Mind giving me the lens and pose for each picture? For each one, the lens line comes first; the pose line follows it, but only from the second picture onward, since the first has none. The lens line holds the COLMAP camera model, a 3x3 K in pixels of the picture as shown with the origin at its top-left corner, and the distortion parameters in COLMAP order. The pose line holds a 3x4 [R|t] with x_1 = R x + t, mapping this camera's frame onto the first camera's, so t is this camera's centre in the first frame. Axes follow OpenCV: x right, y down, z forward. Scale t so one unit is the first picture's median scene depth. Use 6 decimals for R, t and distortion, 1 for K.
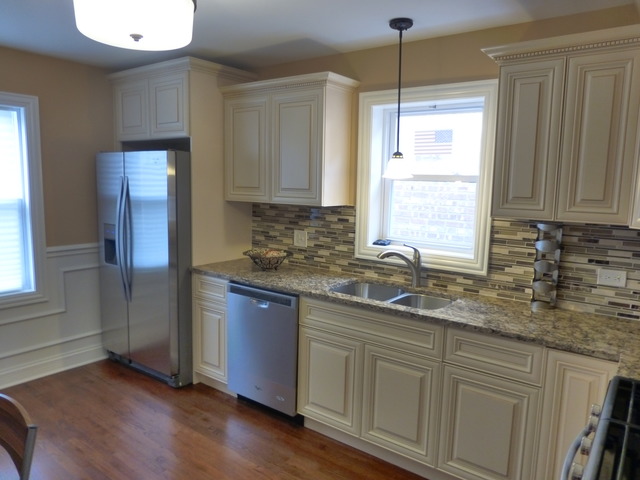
lens RADIAL K [[459.8, 0, 318.6], [0, 459.8, 240.6], [0, 0, 1]] dist [-0.018653, -0.002452]
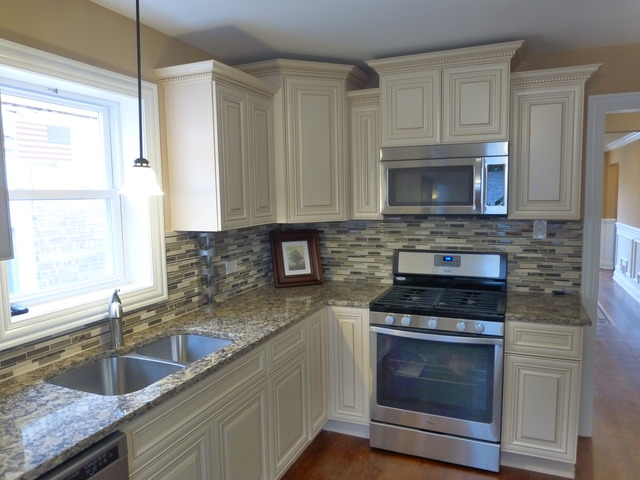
lens RADIAL K [[459.8, 0, 318.7], [0, 459.8, 239.2], [0, 0, 1]] dist [-0.018653, -0.002452]
pose [[-0.238006, -0.114645, 0.964474, -0.586888], [0.135045, 0.979458, 0.149751, -0.139212], [-0.961830, 0.165889, -0.217634, 0.907866]]
